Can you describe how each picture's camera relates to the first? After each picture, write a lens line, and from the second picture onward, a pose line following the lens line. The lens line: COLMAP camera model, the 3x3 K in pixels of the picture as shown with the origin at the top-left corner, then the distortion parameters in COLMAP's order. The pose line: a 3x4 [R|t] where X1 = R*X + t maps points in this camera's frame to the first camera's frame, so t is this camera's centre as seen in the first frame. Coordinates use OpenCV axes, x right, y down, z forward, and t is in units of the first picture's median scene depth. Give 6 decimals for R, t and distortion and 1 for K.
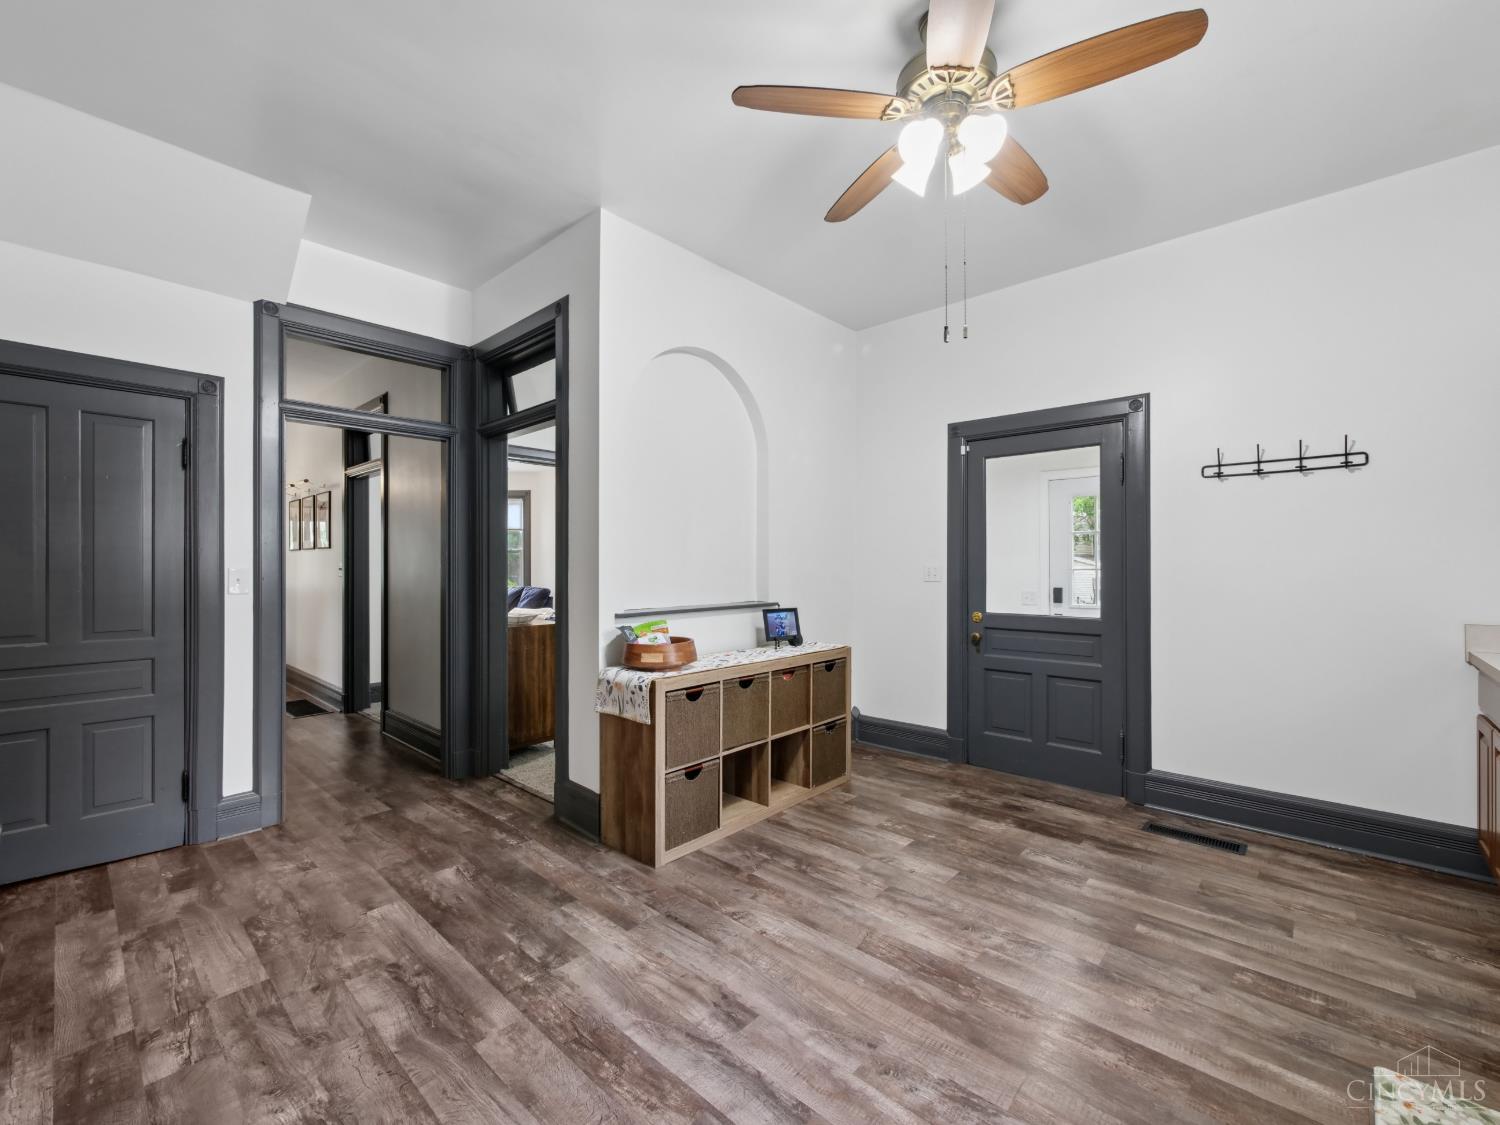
lens RADIAL K [[634.8, 0, 757.9], [0, 634.8, 568.1], [0, 0, 1]] dist [-0.003896, -0.000384]
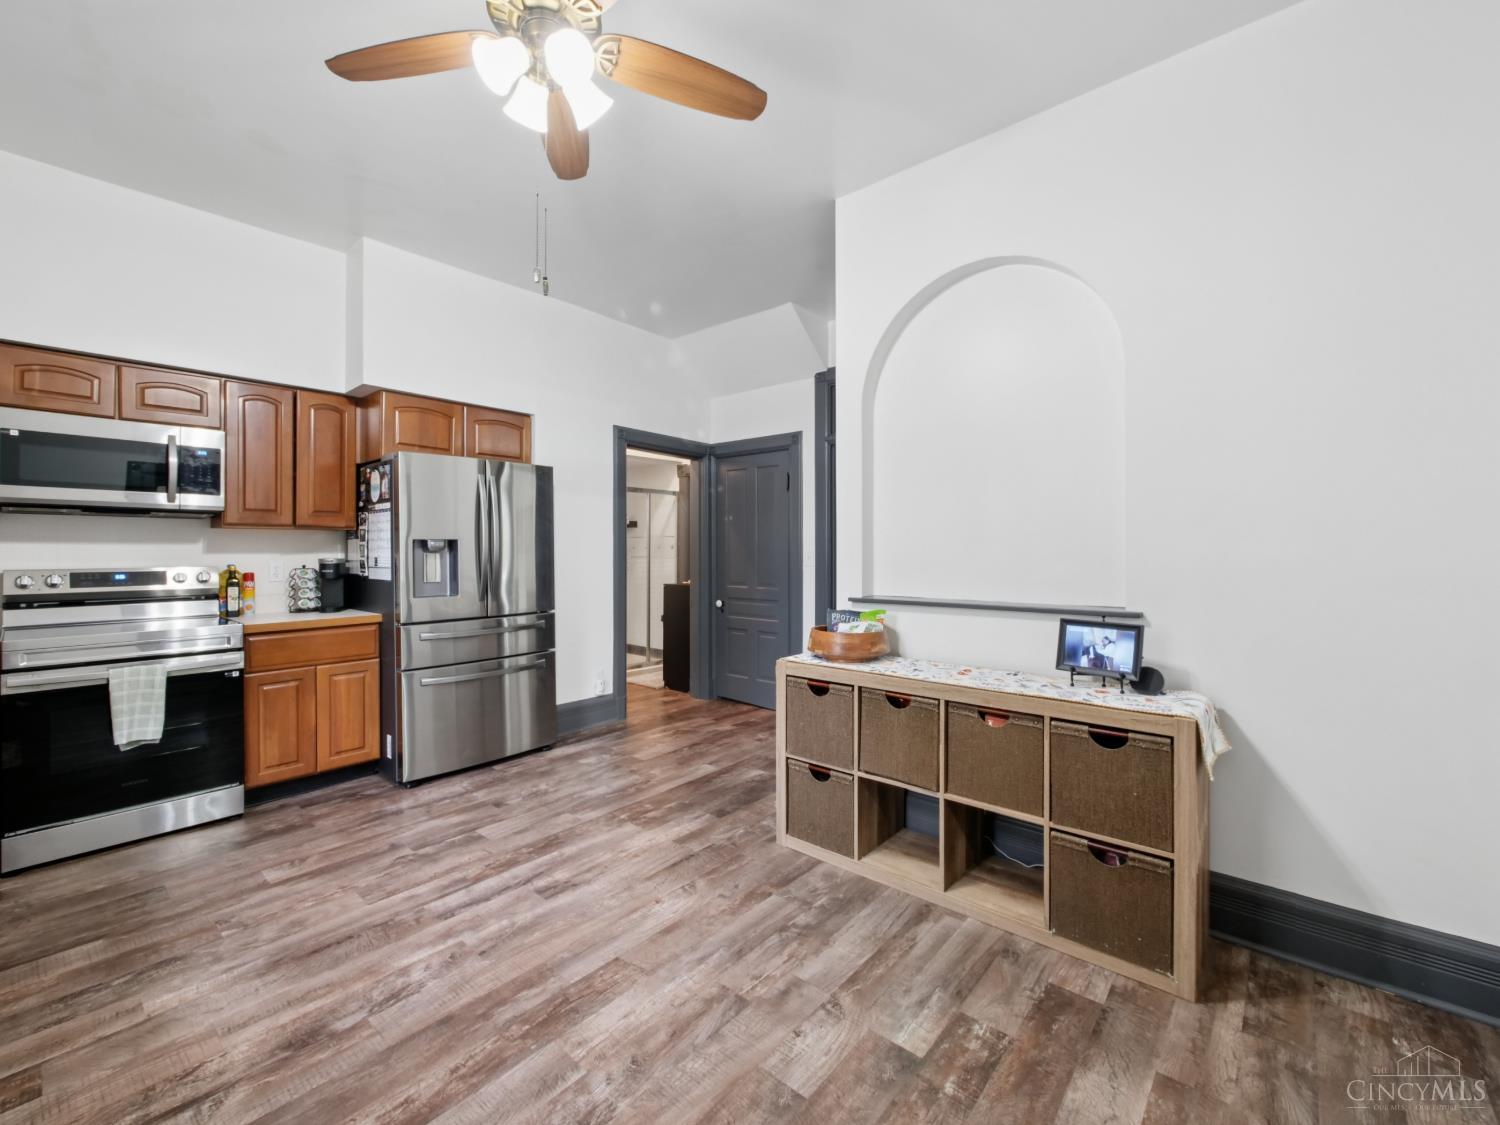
lens RADIAL K [[634.8, 0, 733.8], [0, 634.8, 550.0], [0, 0, 1]] dist [-0.003896, -0.000384]
pose [[0.003113, 0.002901, -0.999991, 1.071778], [-0.000303, 0.999996, 0.002900, -0.005541], [0.999995, 0.000294, 0.003114, 1.148386]]
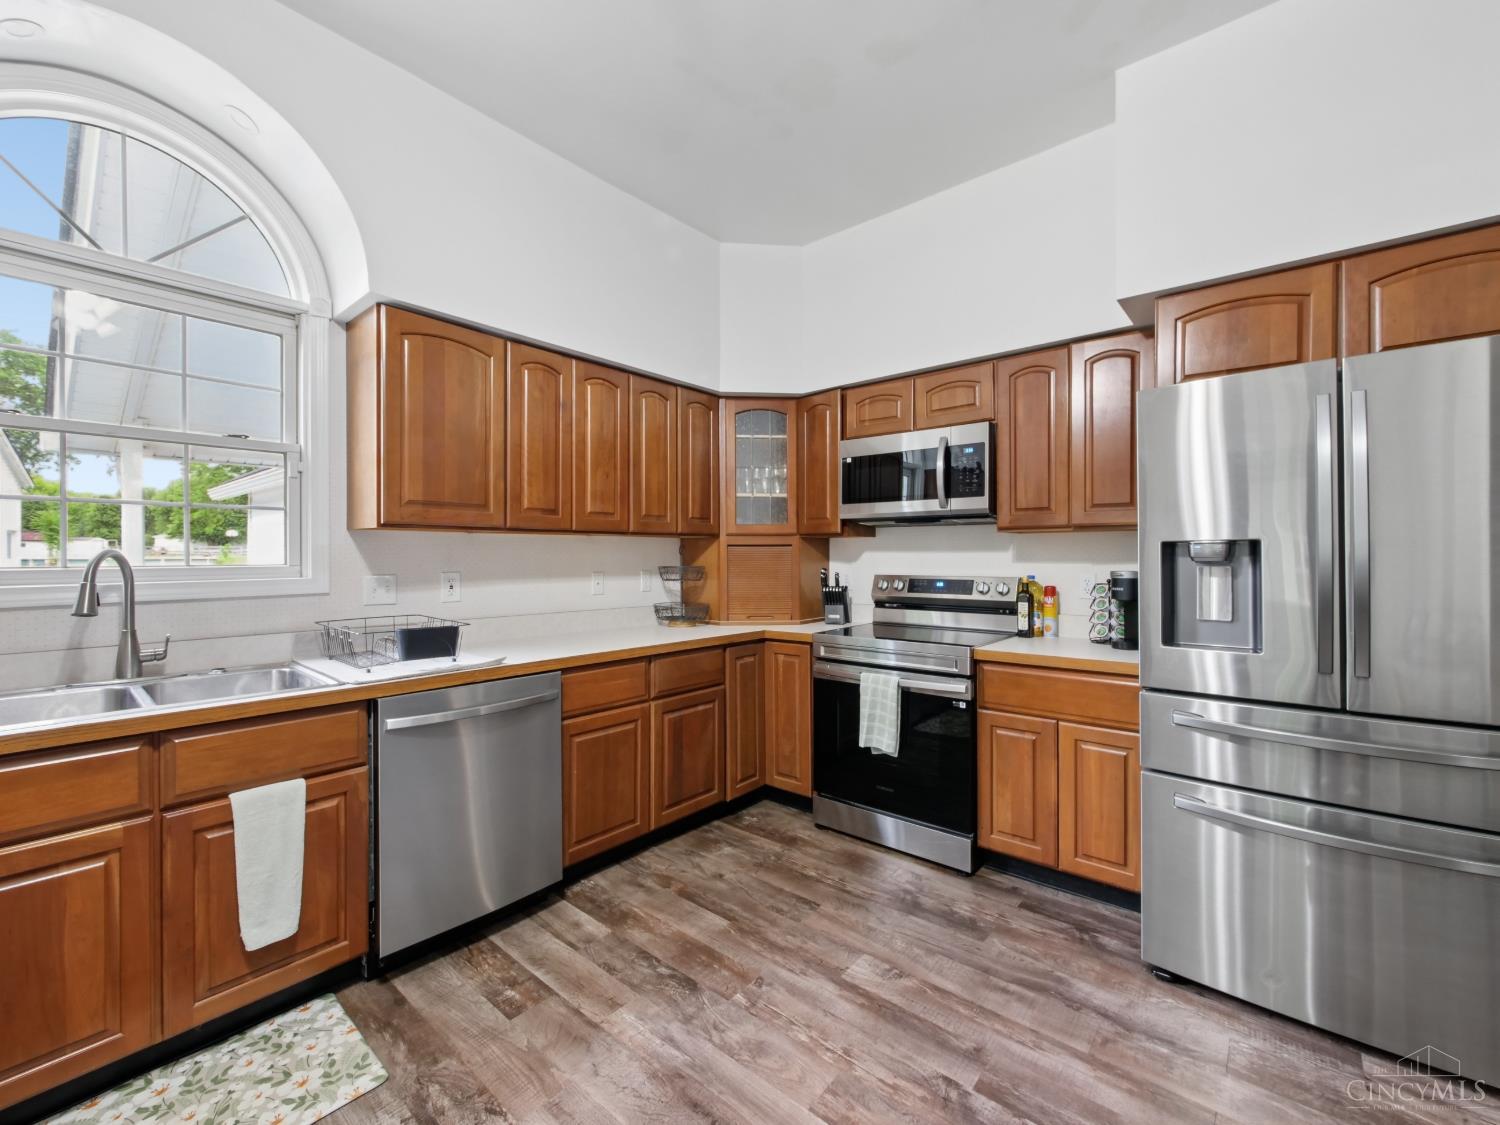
lens RADIAL K [[634.8, 0, 756.9], [0, 634.8, 557.9], [0, 0, 1]] dist [-0.003896, -0.000384]
pose [[-0.999376, 0.003582, -0.035145, 0.091153], [0.003465, 0.999988, 0.003369, -0.007762], [0.035156, 0.003245, -0.999377, 1.222990]]
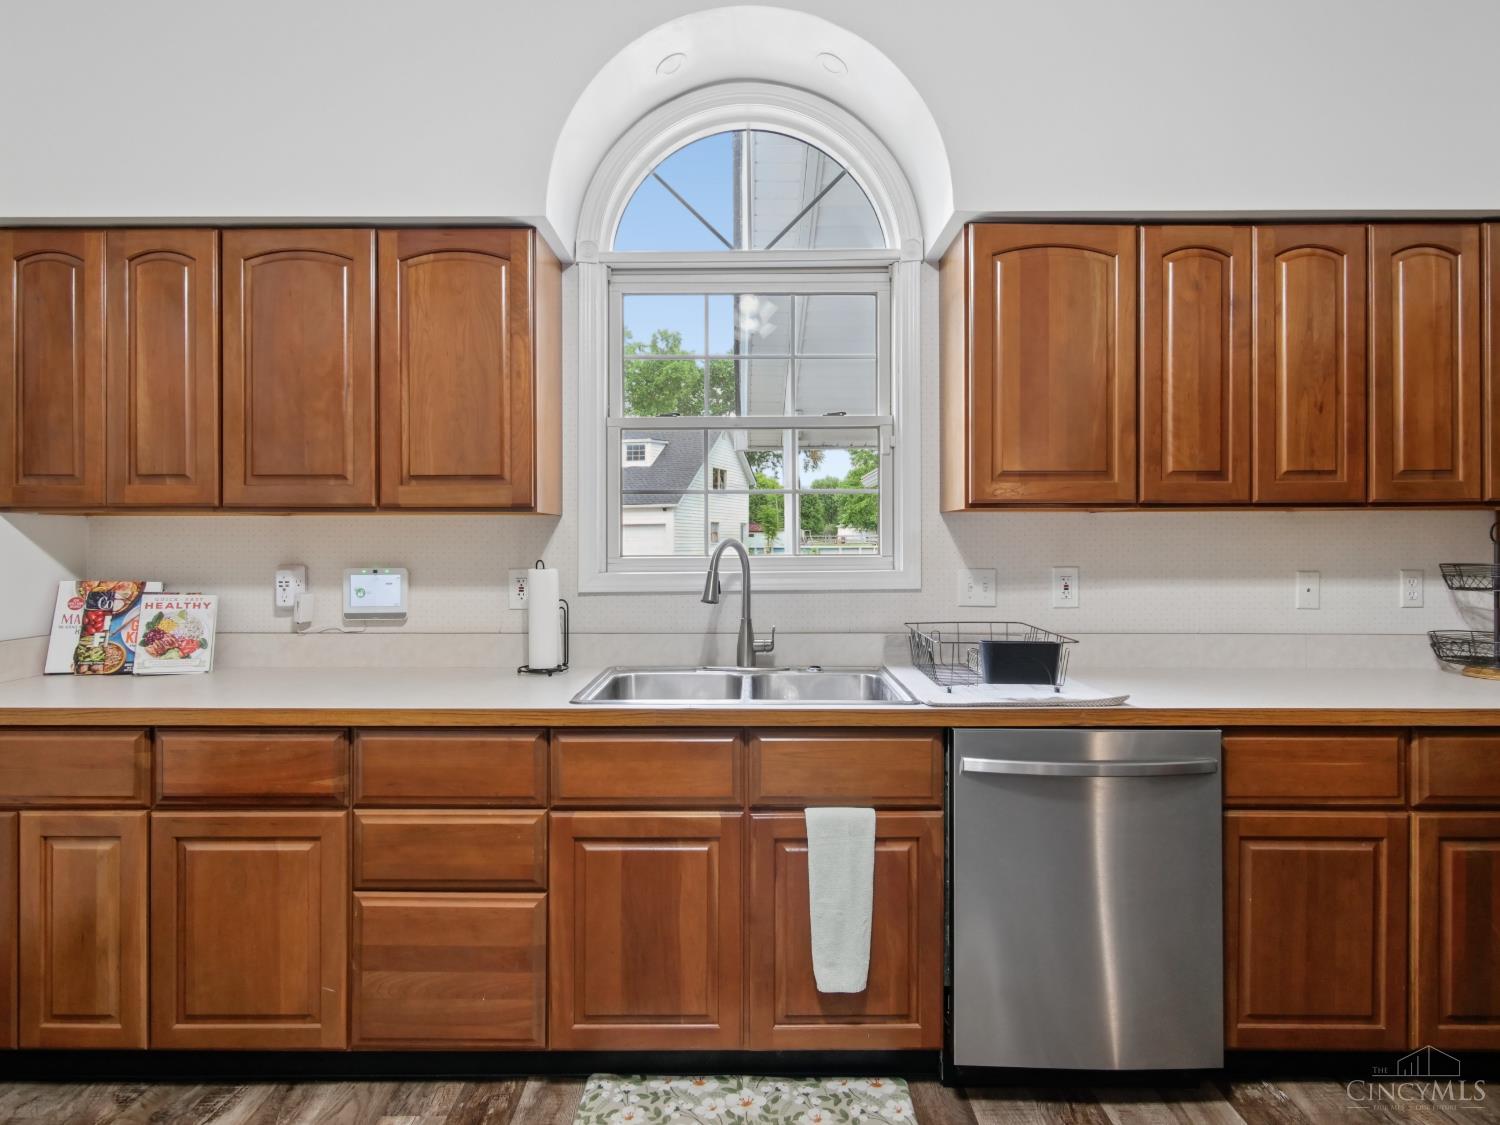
lens RADIAL K [[839.1, 0, 739.7], [0, 839.1, 543.3], [0, 0, 1]] dist [0.004647, -0.002594]
pose [[-0.667952, 0.005389, 0.744184, 0.064745], [0.002963, 0.999985, -0.004582, -0.007524], [-0.744198, -0.000855, -0.667958, 1.104962]]
